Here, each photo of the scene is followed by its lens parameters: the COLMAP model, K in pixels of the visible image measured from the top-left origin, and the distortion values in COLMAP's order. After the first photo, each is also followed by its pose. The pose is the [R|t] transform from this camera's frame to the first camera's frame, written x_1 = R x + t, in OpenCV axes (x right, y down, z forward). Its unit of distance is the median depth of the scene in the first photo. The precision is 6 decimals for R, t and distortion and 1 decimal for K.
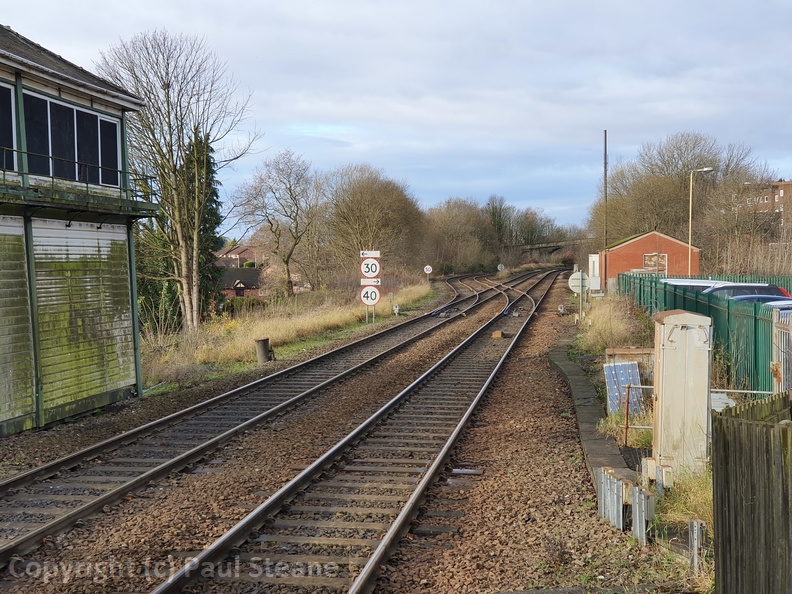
lens RADIAL K [[1172.0, 0, 397.2], [0, 1172.0, 297.1], [0, 0, 1]] dist [0.263352, 0.000000]
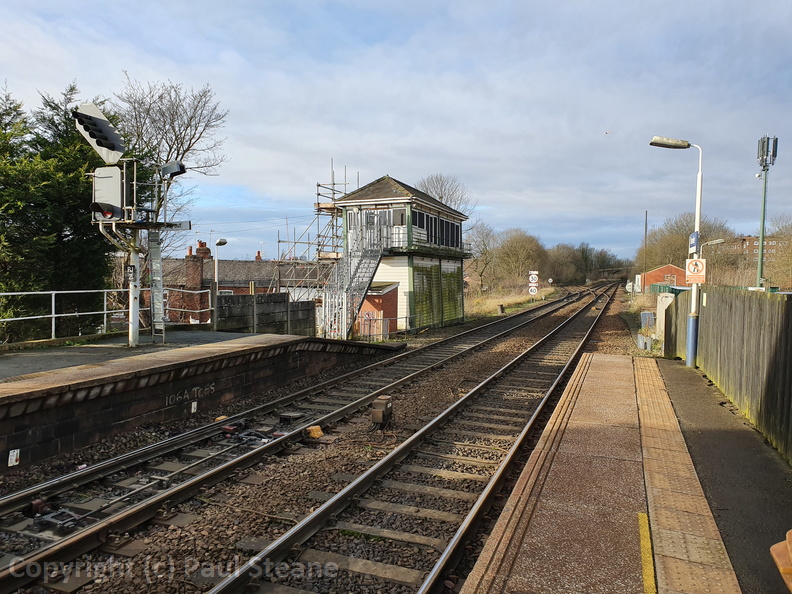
lens RADIAL K [[603.7, 0, 389.9], [0, 603.7, 295.9], [0, 0, 1]] dist [0.011073, -0.006343]
pose [[0.974623, 0.028474, -0.222036, -0.028683], [-0.027409, 0.999593, 0.007877, 0.006191], [0.222170, -0.001591, 0.975007, -0.172104]]
